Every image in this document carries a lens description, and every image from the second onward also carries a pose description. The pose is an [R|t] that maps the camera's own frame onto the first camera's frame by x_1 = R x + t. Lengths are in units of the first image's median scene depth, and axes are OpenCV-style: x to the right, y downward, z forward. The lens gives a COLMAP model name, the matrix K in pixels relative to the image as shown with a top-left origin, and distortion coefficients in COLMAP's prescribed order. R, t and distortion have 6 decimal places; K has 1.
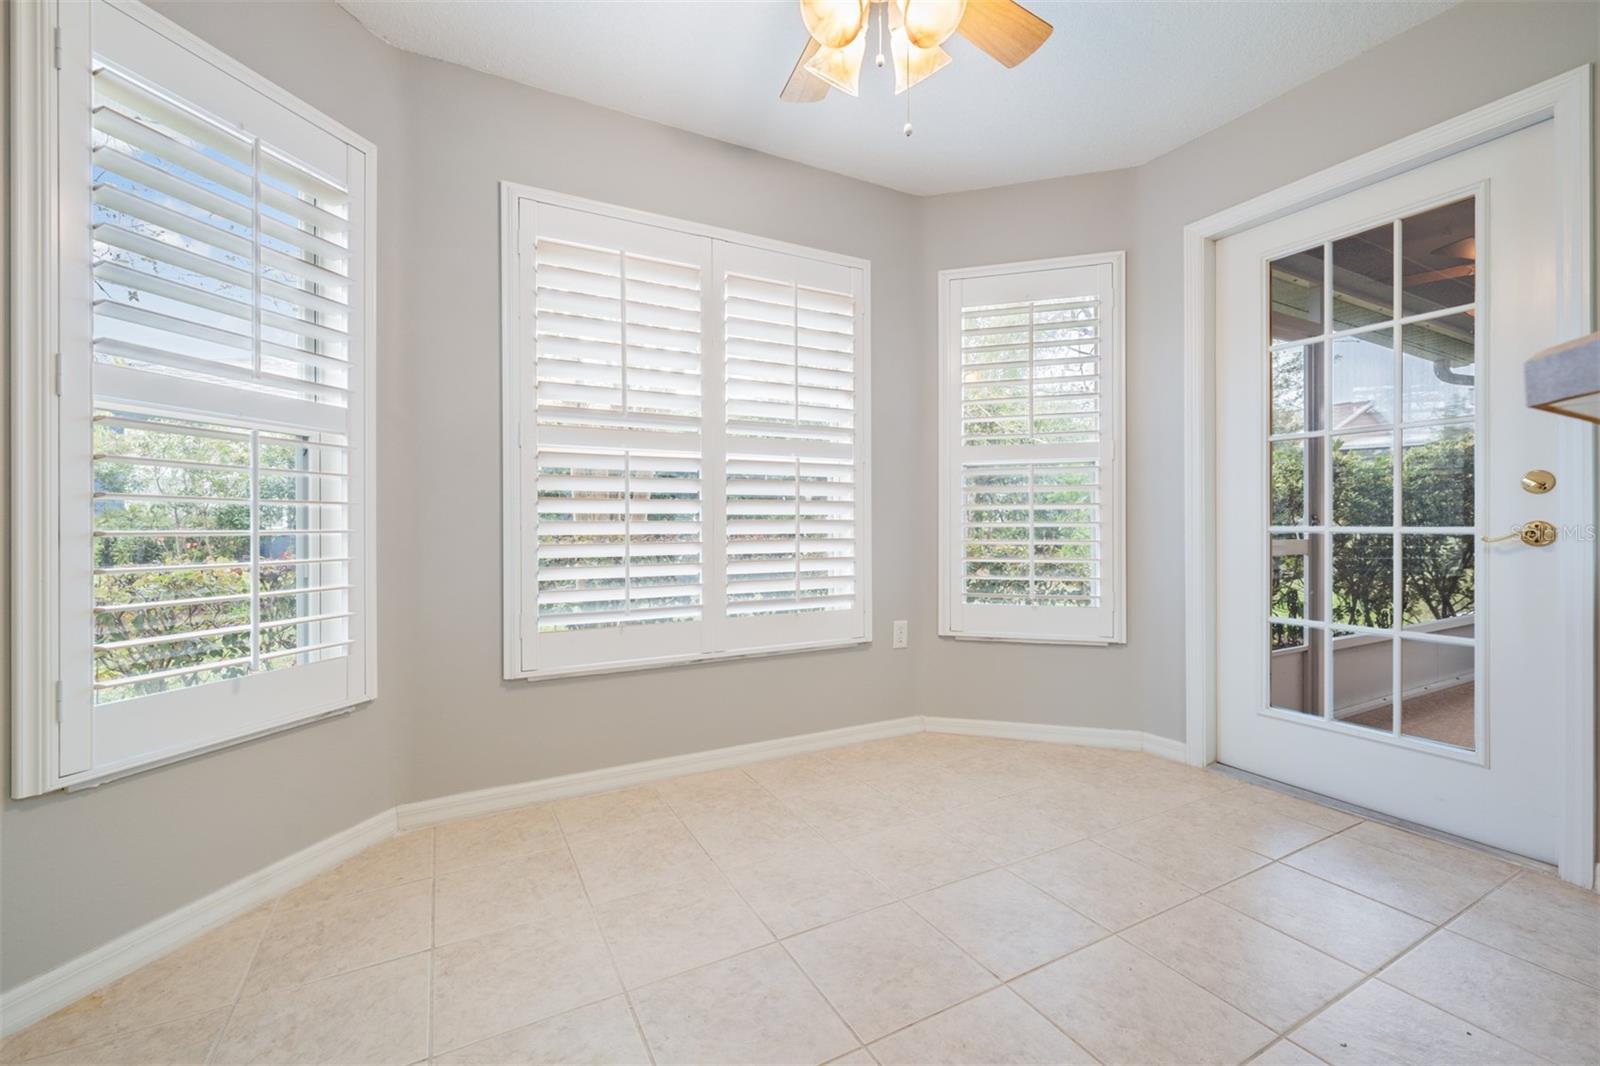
lens RADIAL K [[667.1, 0, 817.7], [0, 667.1, 529.7], [0, 0, 1]] dist [-0.001054, -0.000298]
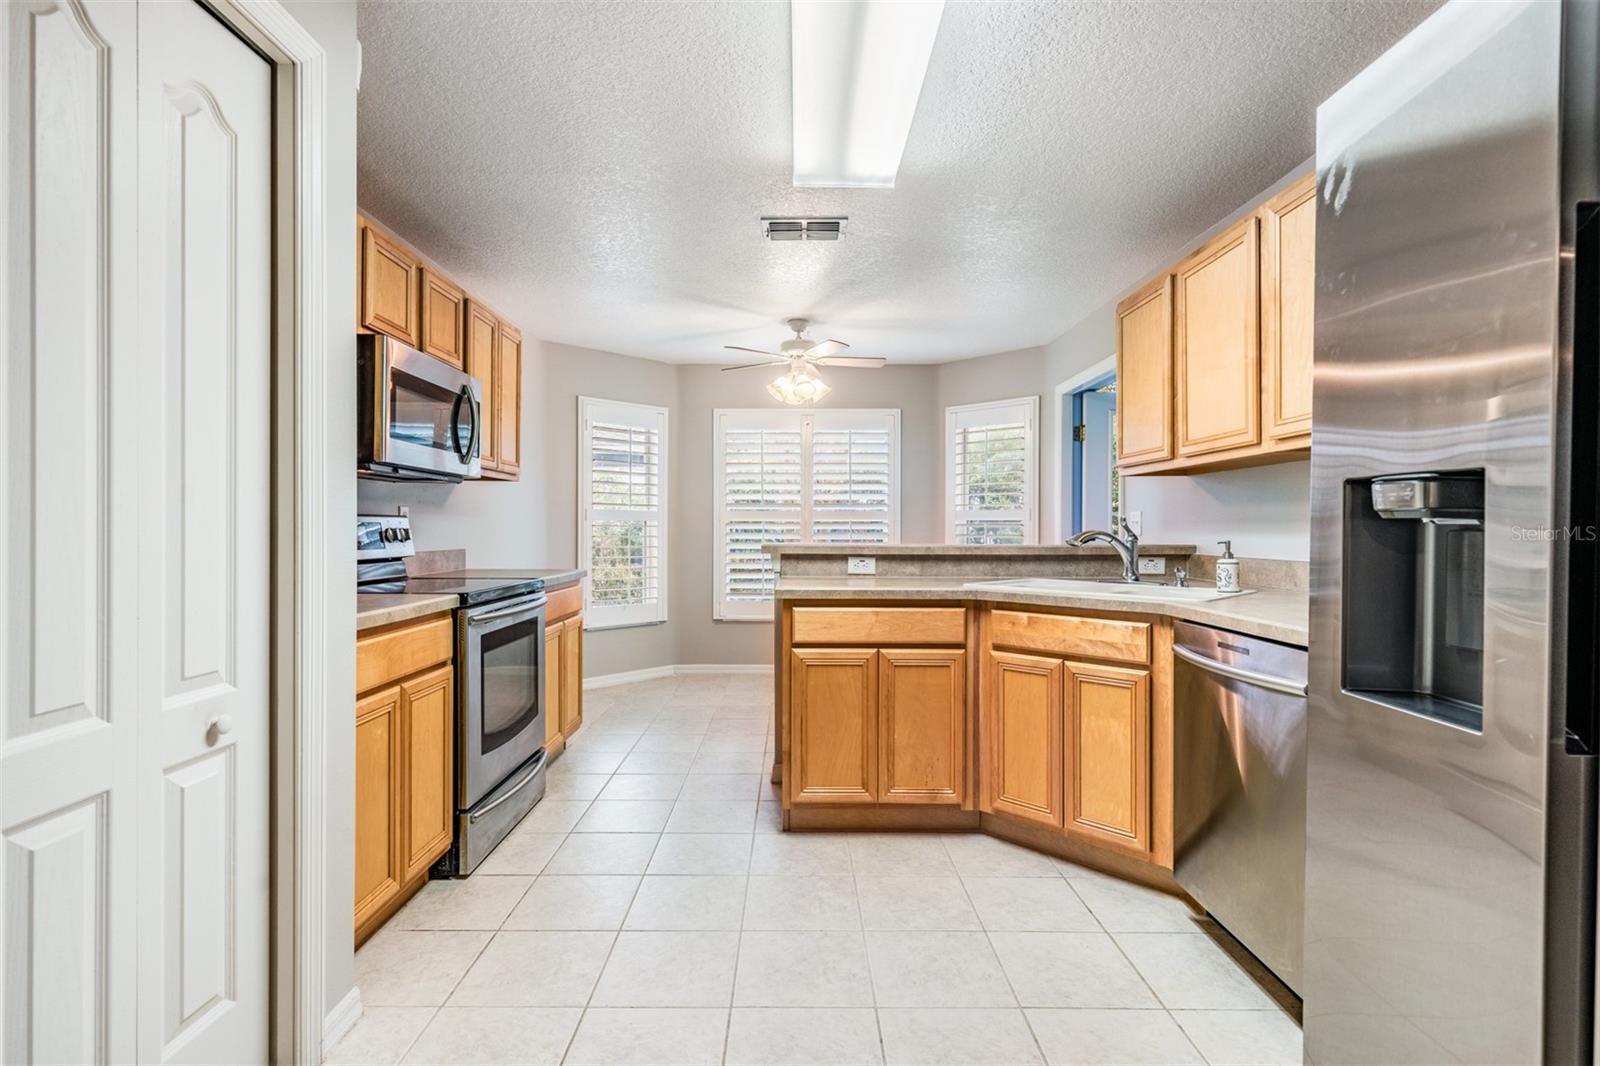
lens RADIAL K [[763.7, 0, 813.6], [0, 763.7, 534.7], [0, 0, 1]] dist [0.000804, -0.001919]
pose [[0.888974, 0.007554, -0.457895, 1.151913], [-0.010302, 0.999941, -0.003504, -0.074025], [0.457842, 0.007832, 0.888999, -1.326576]]
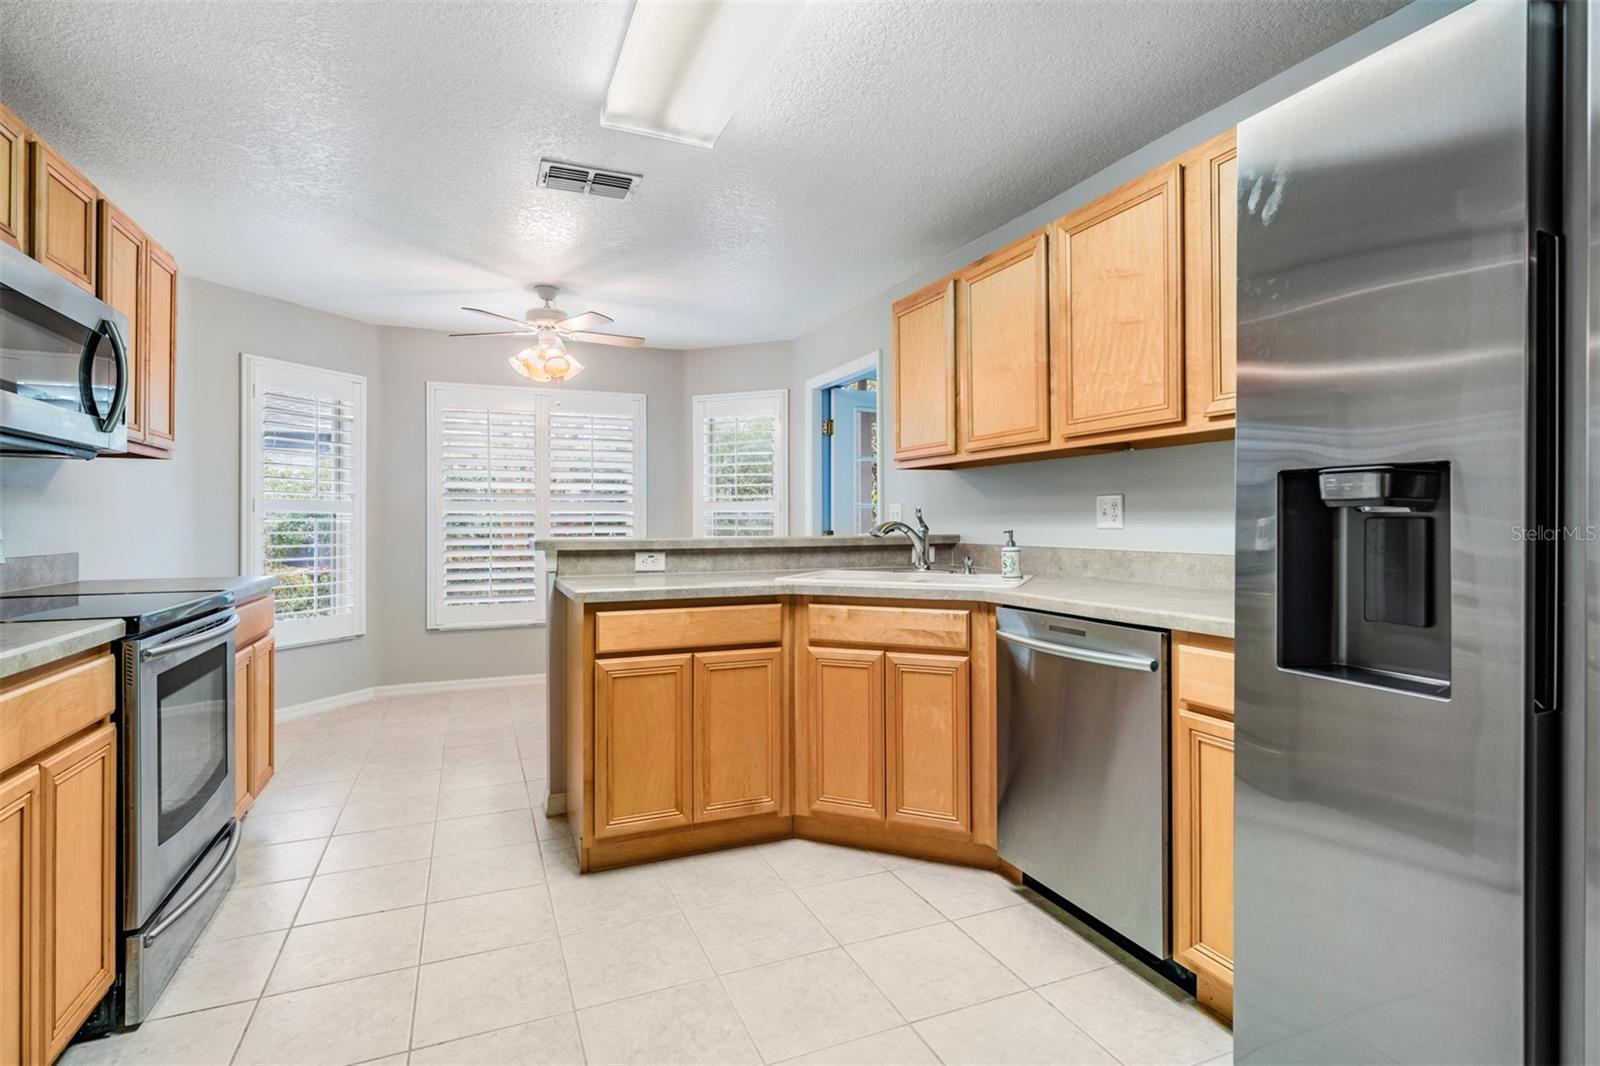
lens RADIAL K [[763.7, 0, 807.5], [0, 763.7, 521.2], [0, 0, 1]] dist [0.000804, -0.001919]
pose [[0.996569, -0.001642, -0.082750, 0.919382], [0.000522, 0.999908, -0.013558, -0.073095], [0.082765, 0.013469, 0.996478, -1.279253]]
